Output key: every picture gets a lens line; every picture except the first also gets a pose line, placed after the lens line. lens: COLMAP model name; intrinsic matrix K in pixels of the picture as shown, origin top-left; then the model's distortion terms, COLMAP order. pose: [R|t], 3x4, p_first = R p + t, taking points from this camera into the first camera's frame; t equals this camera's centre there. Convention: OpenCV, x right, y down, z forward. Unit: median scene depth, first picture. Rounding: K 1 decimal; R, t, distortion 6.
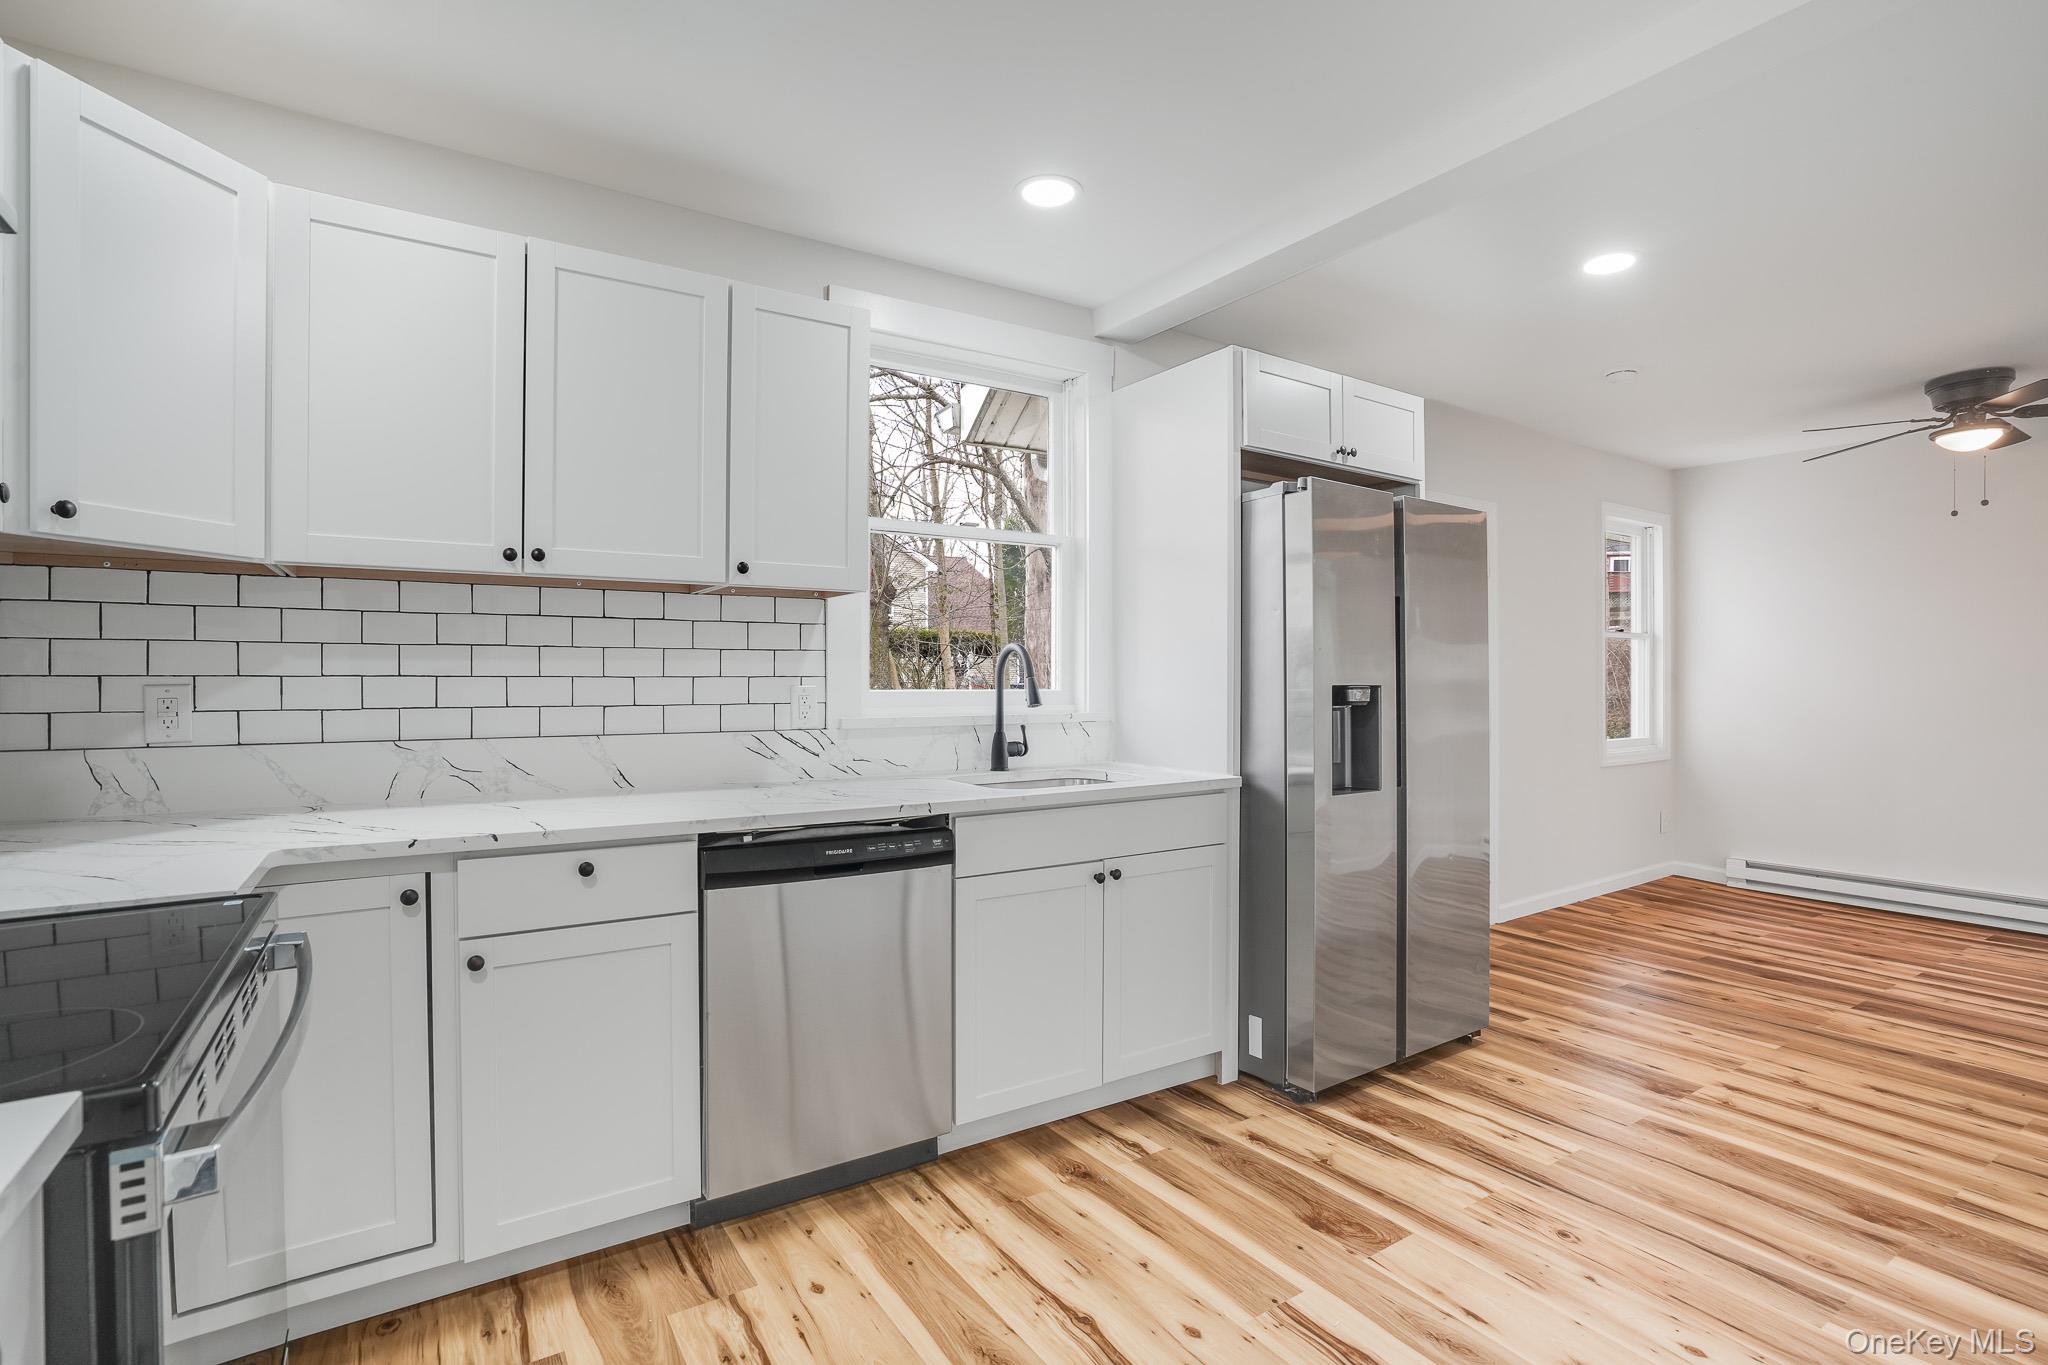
lens RADIAL K [[960.5, 0, 1025.6], [0, 960.5, 682.4], [0, 0, 1]] dist [-0.053731, 0.019616]
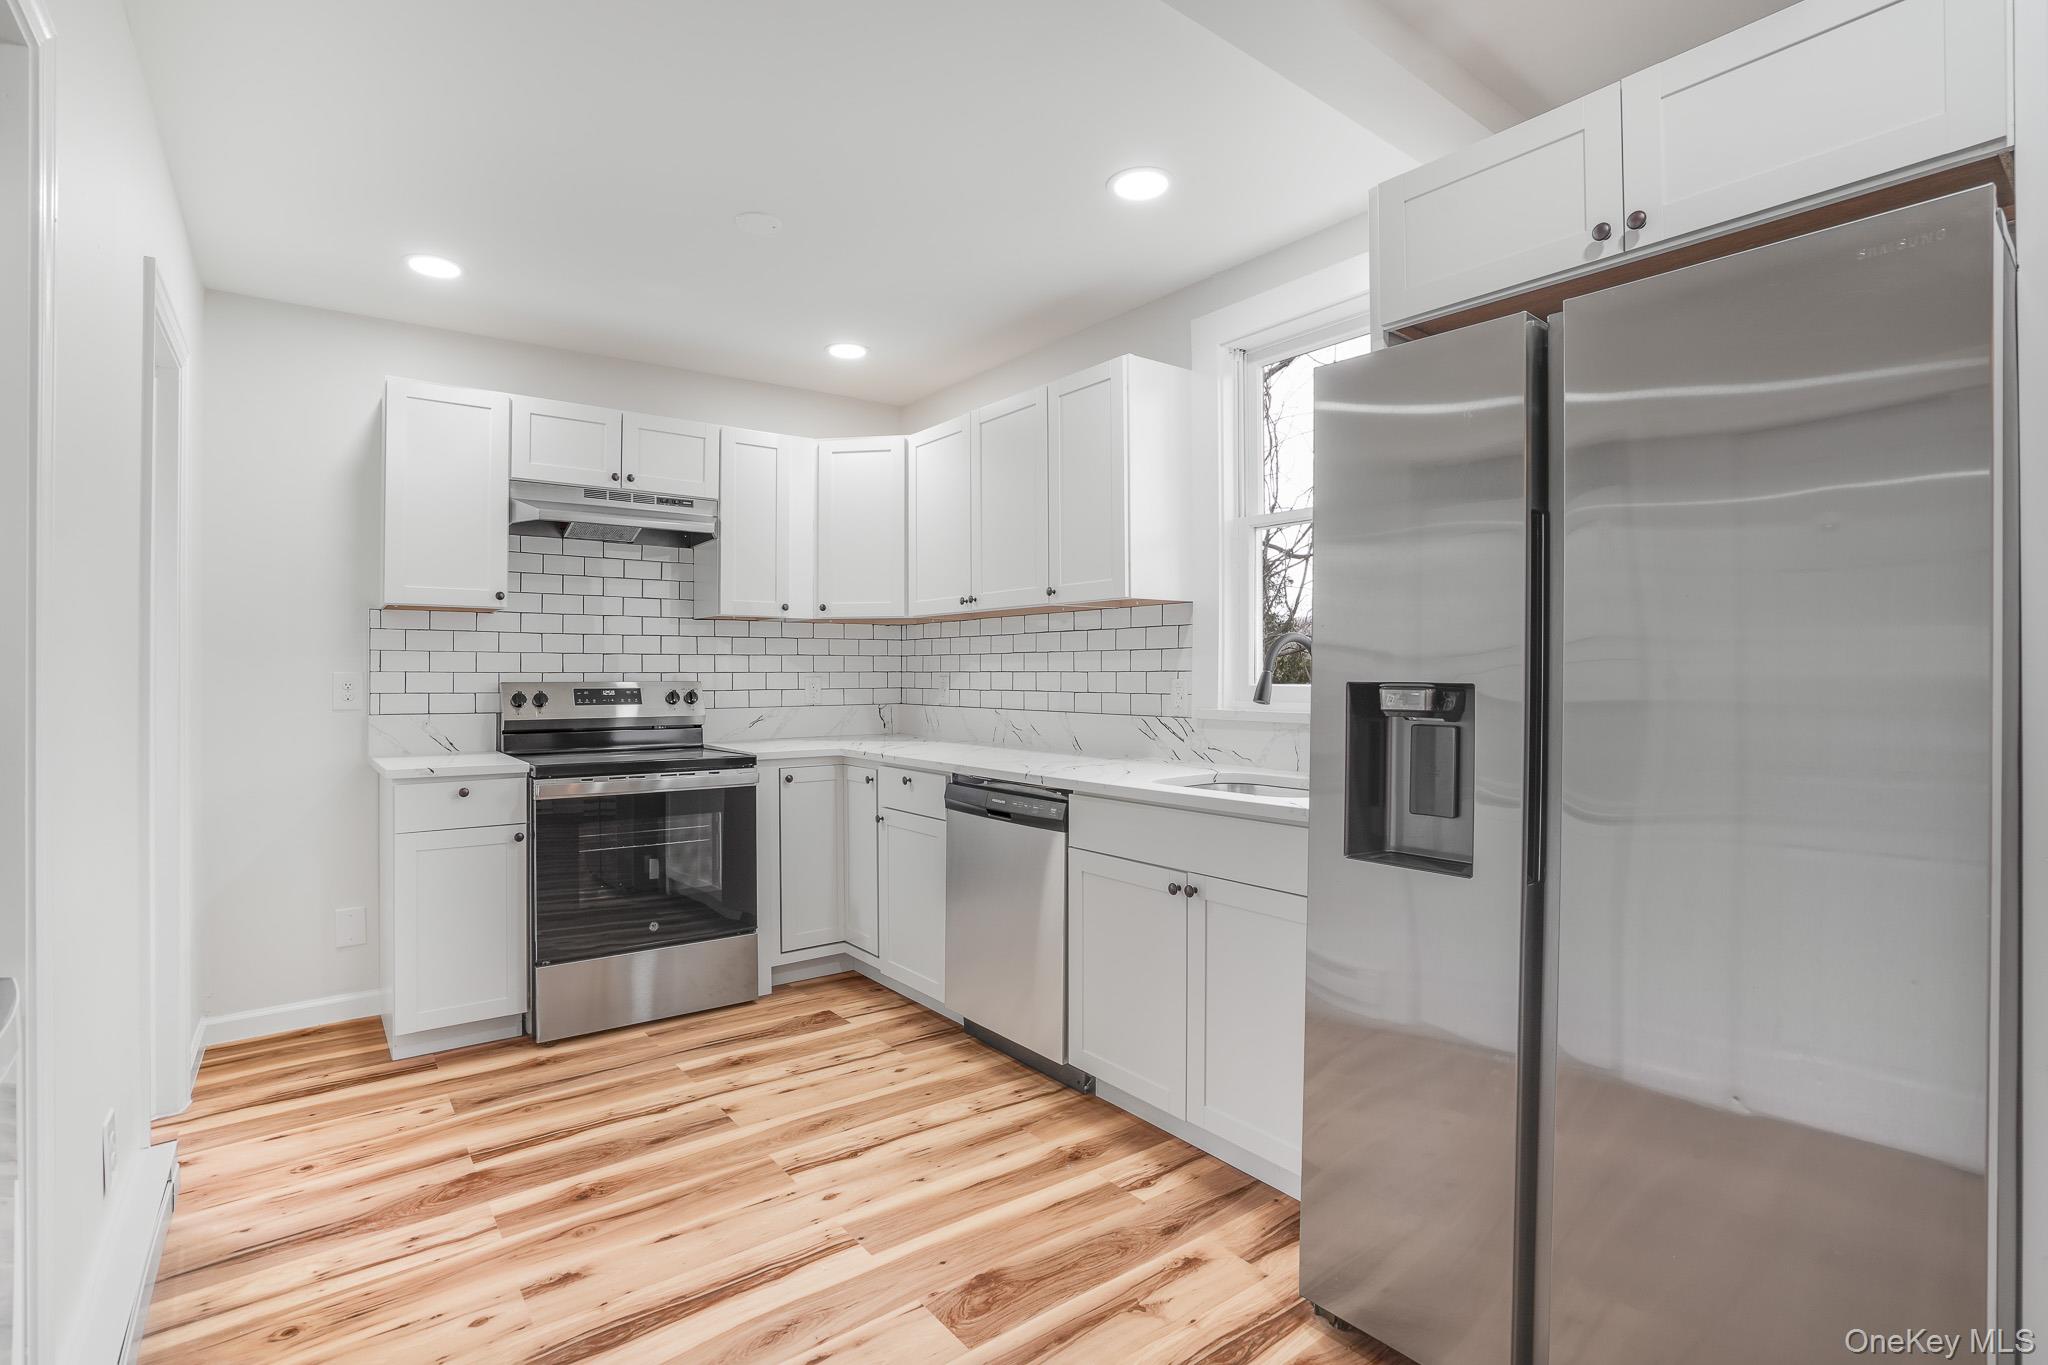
lens RADIAL K [[960.5, 0, 1002.5], [0, 960.5, 666.8], [0, 0, 1]] dist [-0.053731, 0.019616]
pose [[0.071280, -0.007674, -0.997427, 1.049054], [-0.001874, 0.999968, -0.007827, -0.001975], [0.997455, 0.002427, 0.071263, 0.822291]]
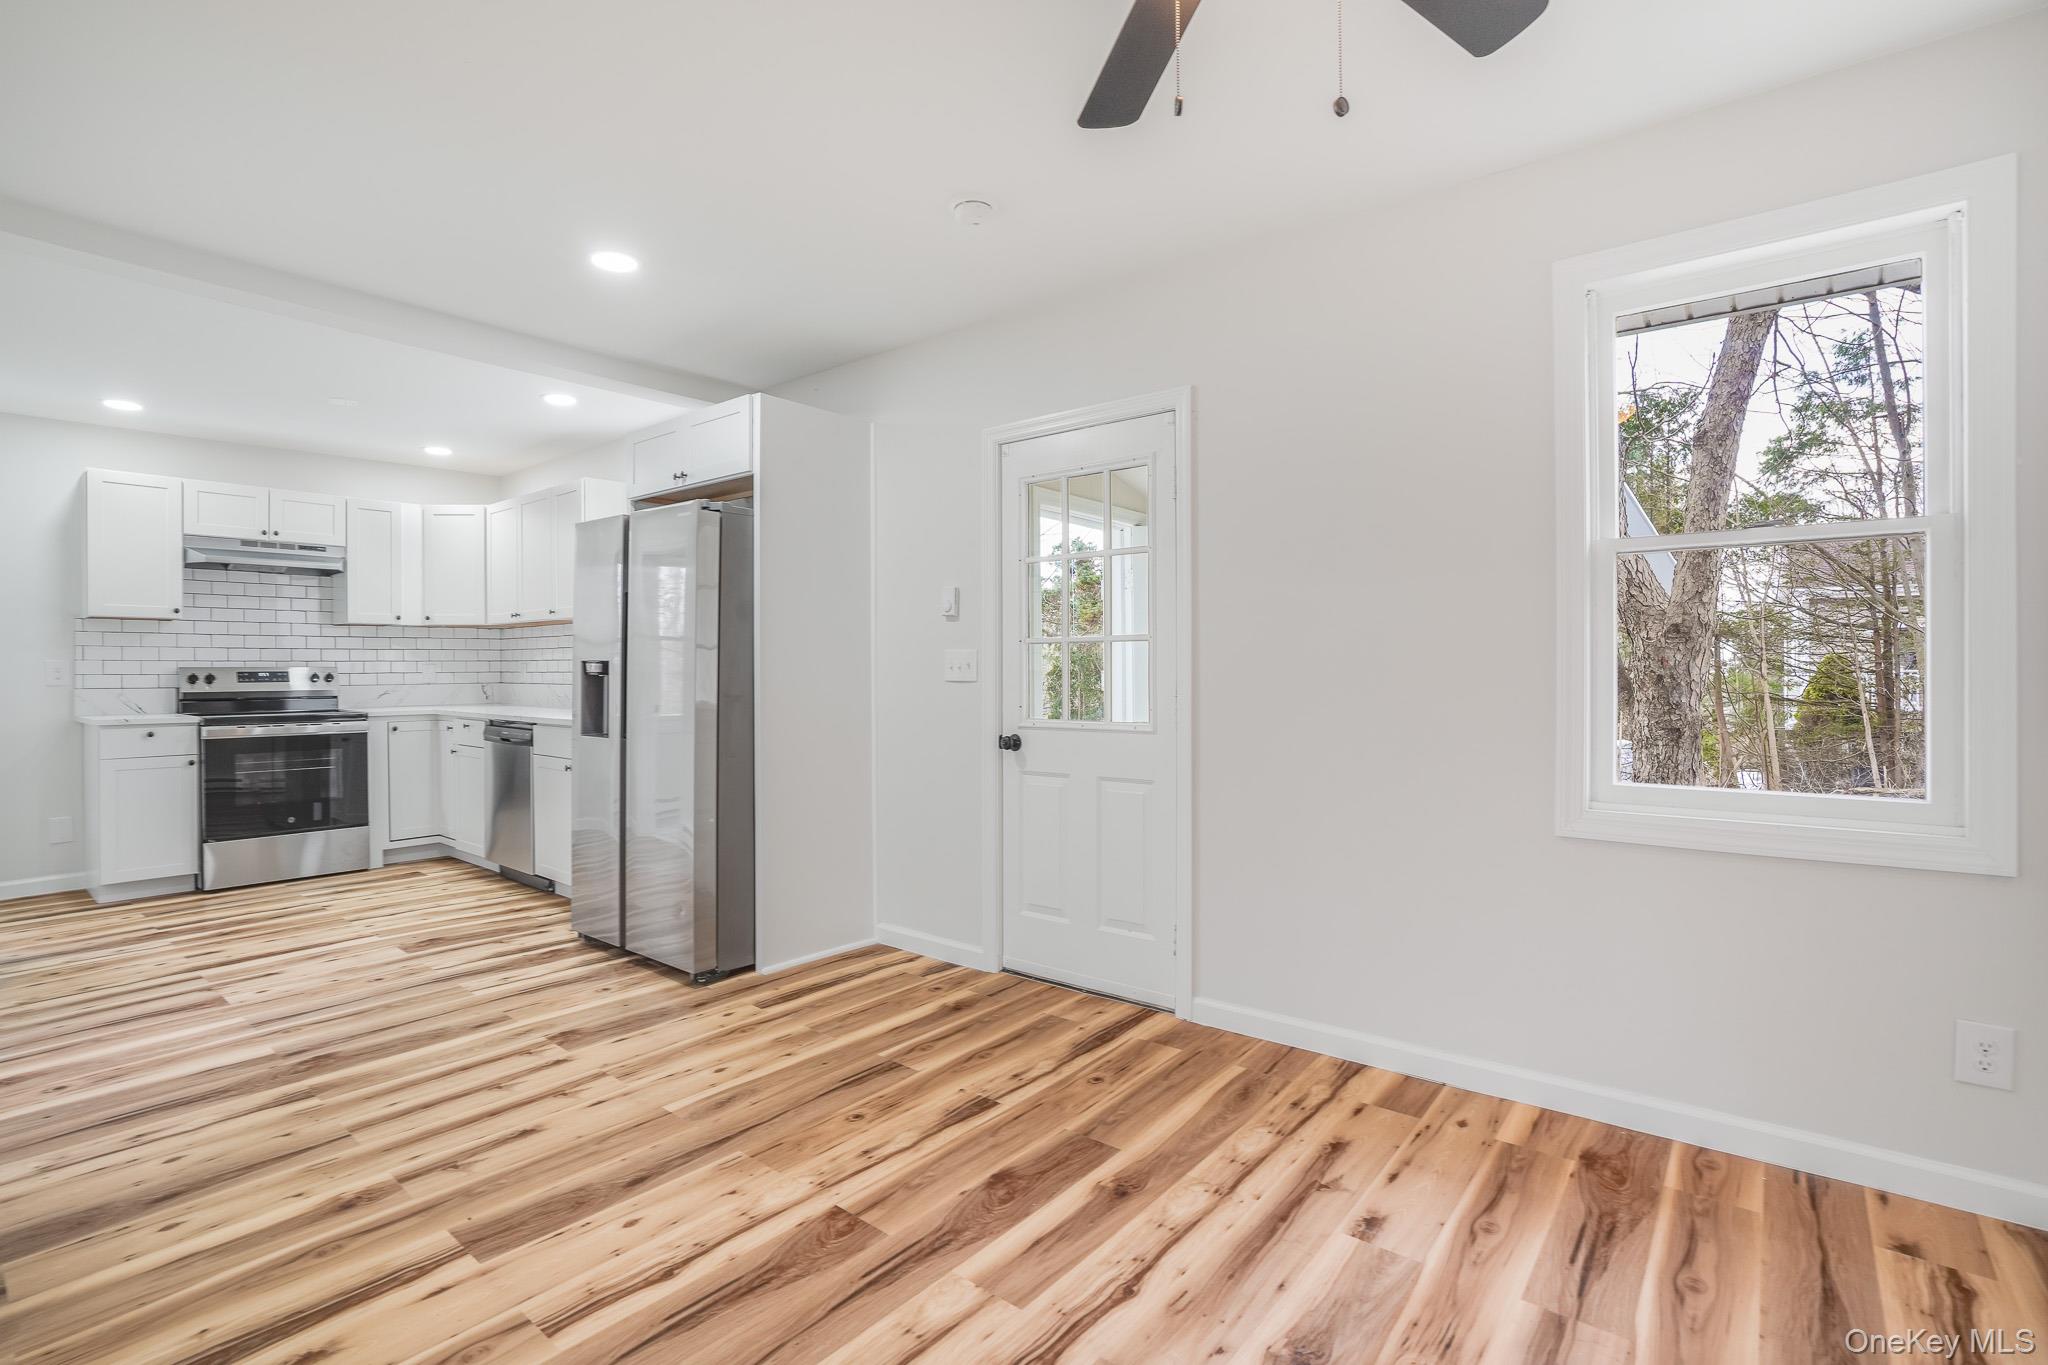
lens RADIAL K [[960.5, 0, 1024.6], [0, 960.5, 676.1], [0, 0, 1]] dist [-0.053731, 0.019616]
pose [[0.303200, 0.006968, -0.952901, 2.183973], [0.000190, 0.999973, 0.007373, 0.017095], [0.952927, -0.002417, 0.303191, 1.367044]]
